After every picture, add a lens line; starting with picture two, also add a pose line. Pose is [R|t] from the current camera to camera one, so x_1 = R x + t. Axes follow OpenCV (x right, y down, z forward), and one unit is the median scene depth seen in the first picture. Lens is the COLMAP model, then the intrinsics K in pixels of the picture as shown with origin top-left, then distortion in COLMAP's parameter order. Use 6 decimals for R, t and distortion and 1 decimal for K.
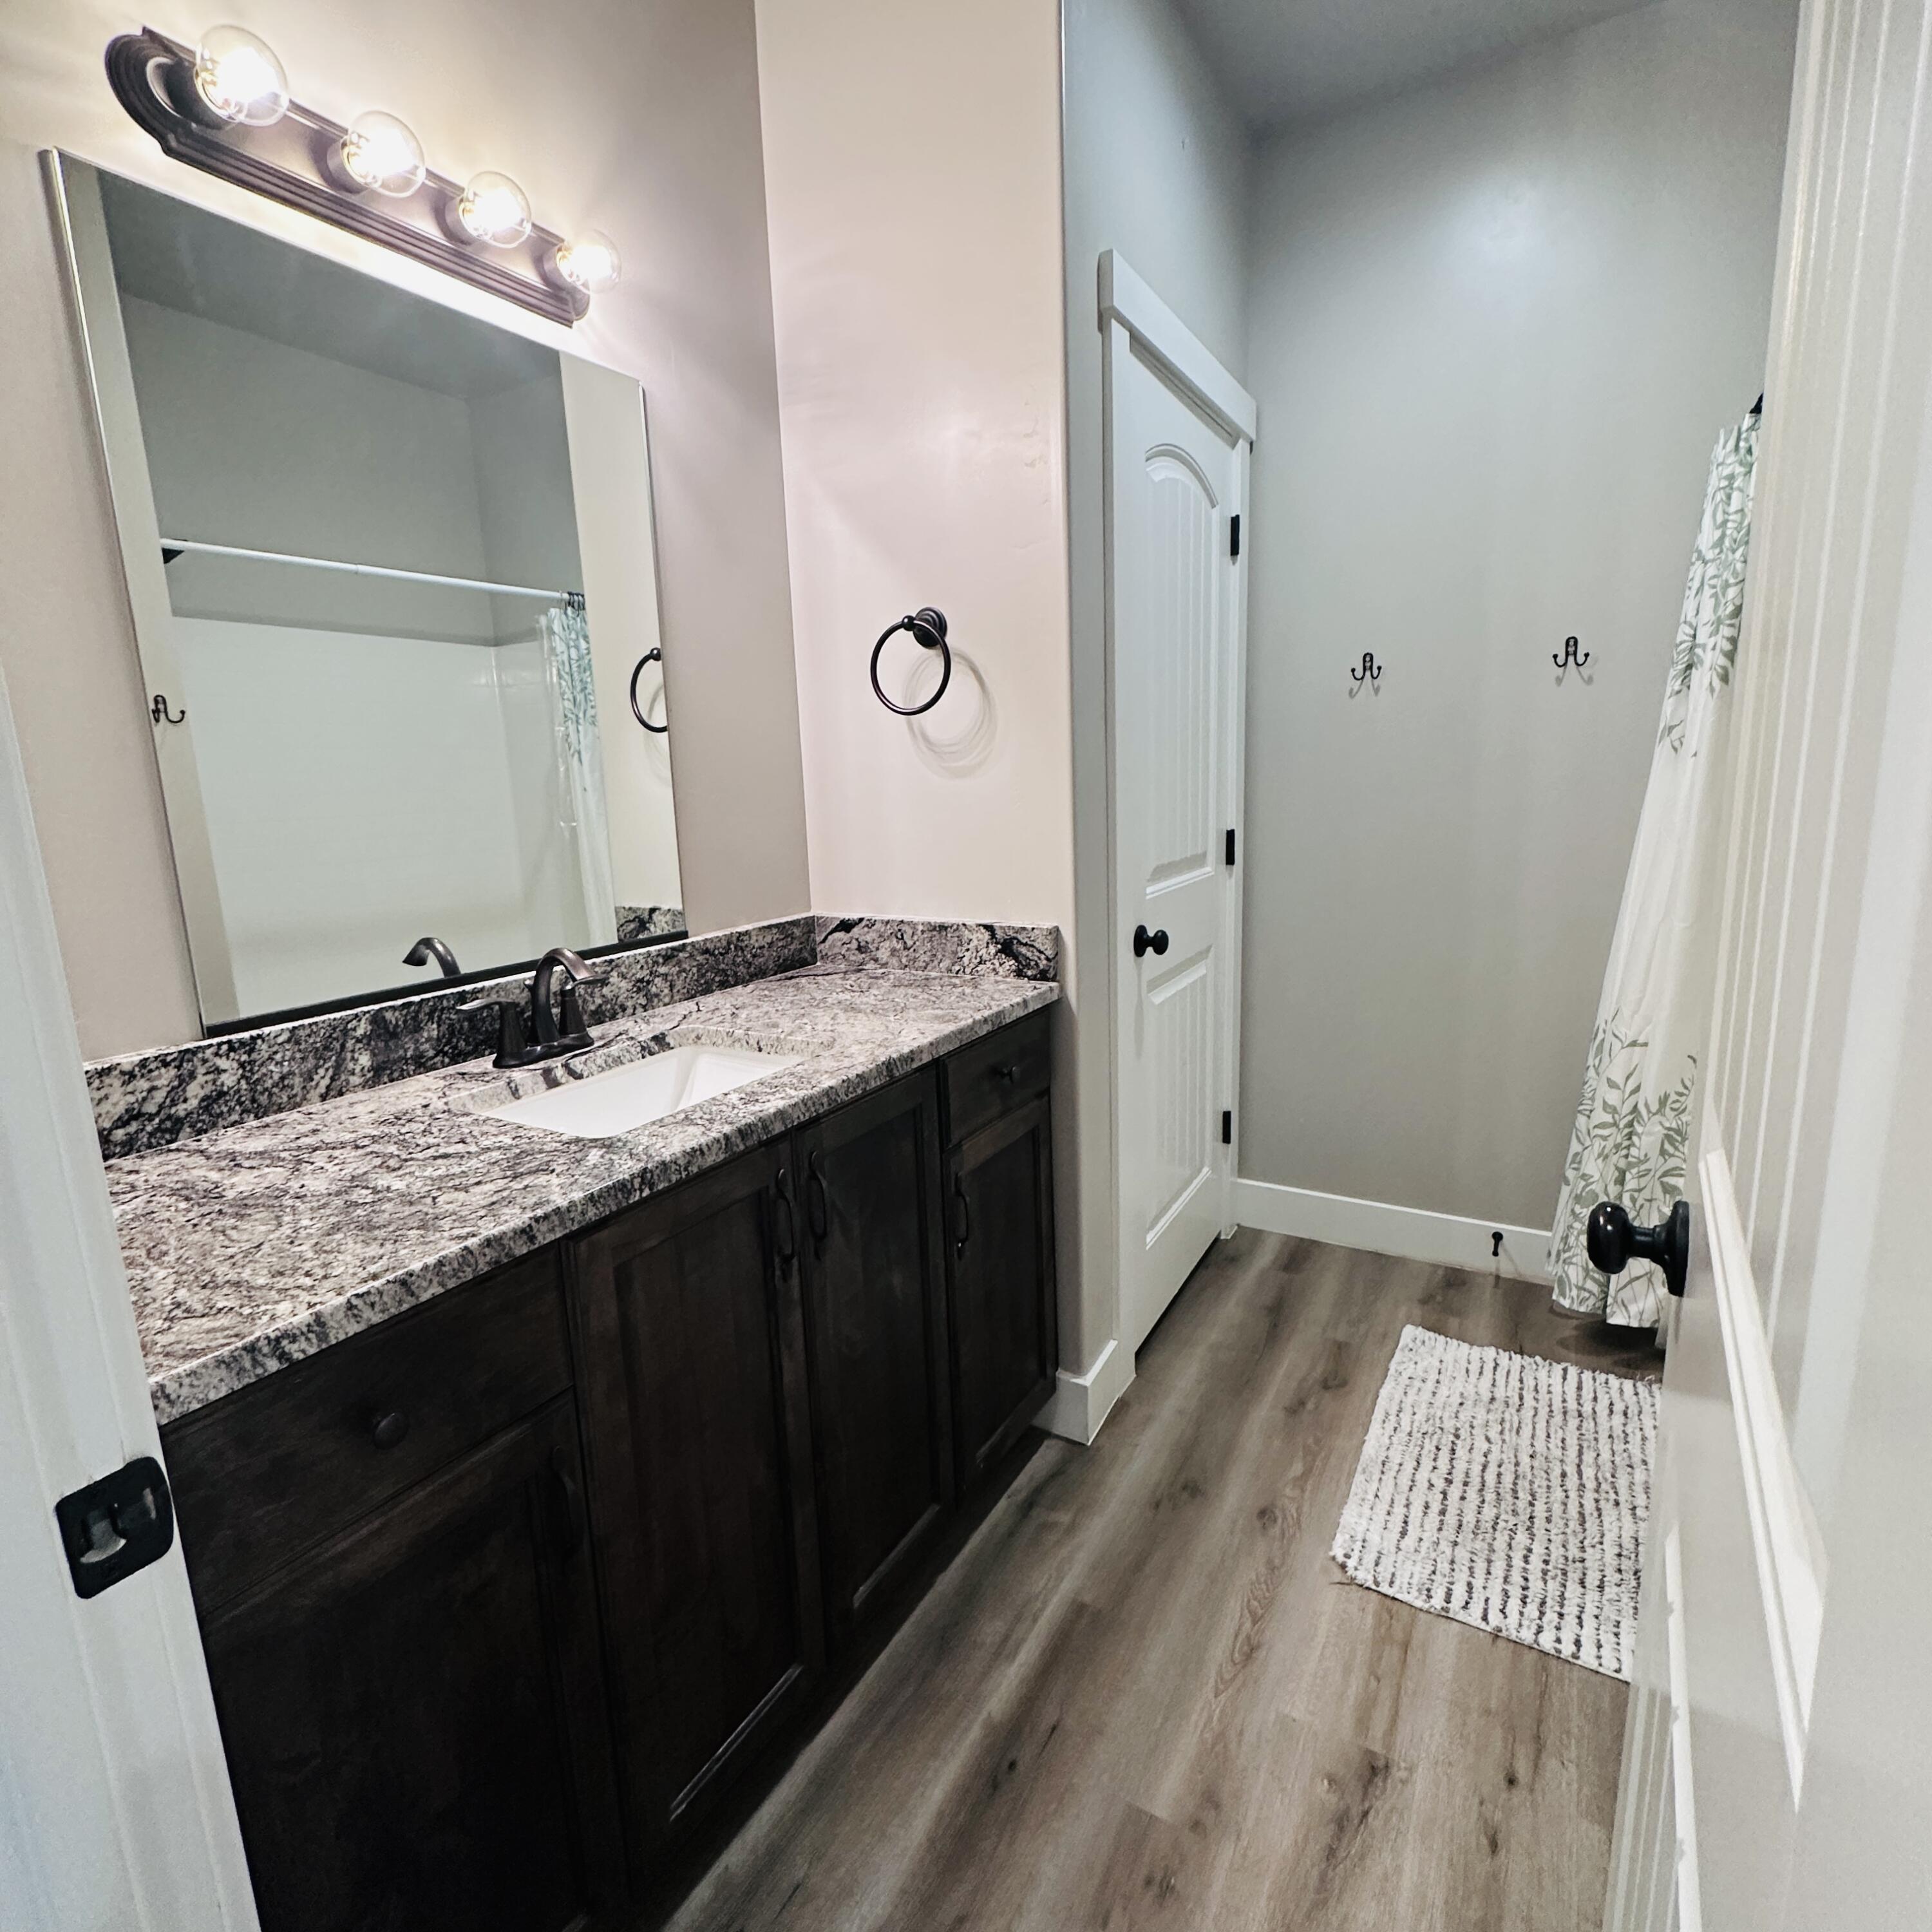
lens RADIAL K [[1030.7, 0, 968.3], [0, 1030.7, 964.1], [0, 0, 1]] dist [-0.004617, 0.000604]
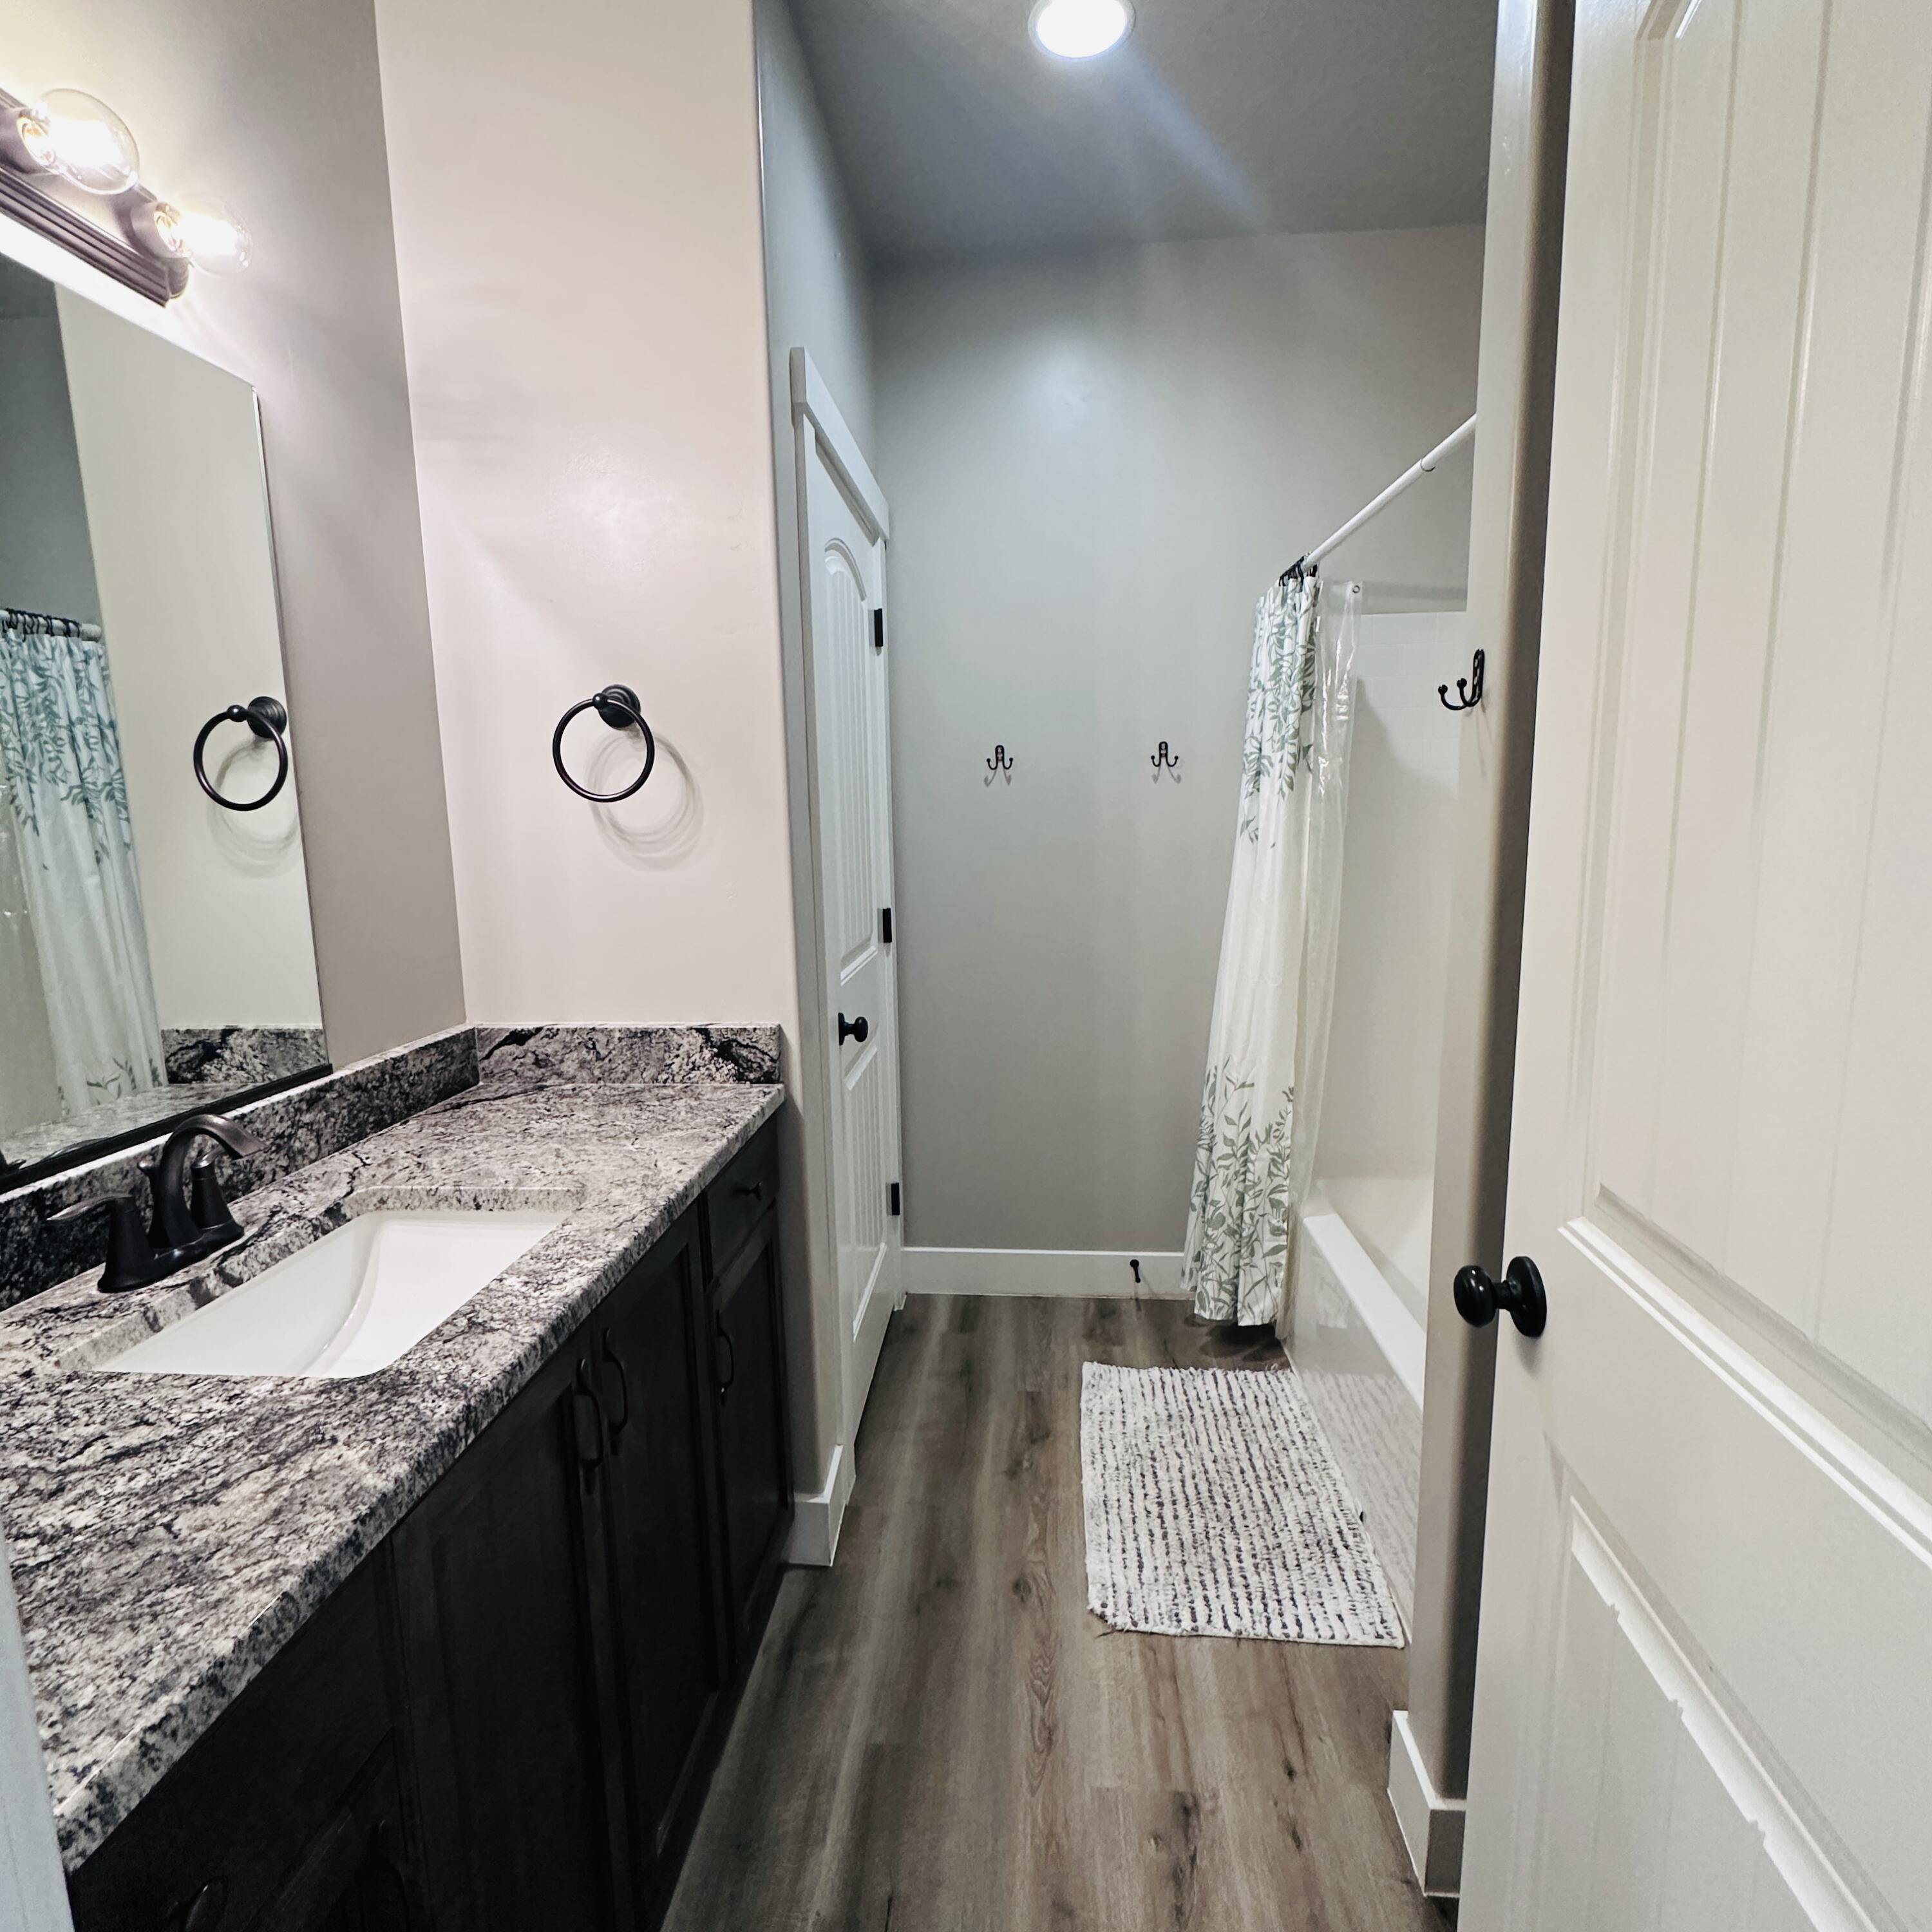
lens RADIAL K [[1026.9, 0, 961.9], [0, 1026.9, 963.2], [0, 0, 1]] dist [-0.004766, 0.001342]
pose [[0.902283, -0.046158, 0.428667, -0.165372], [0.068335, 0.996995, -0.036480, -0.047163], [-0.425696, 0.062208, 0.902726, 0.065961]]
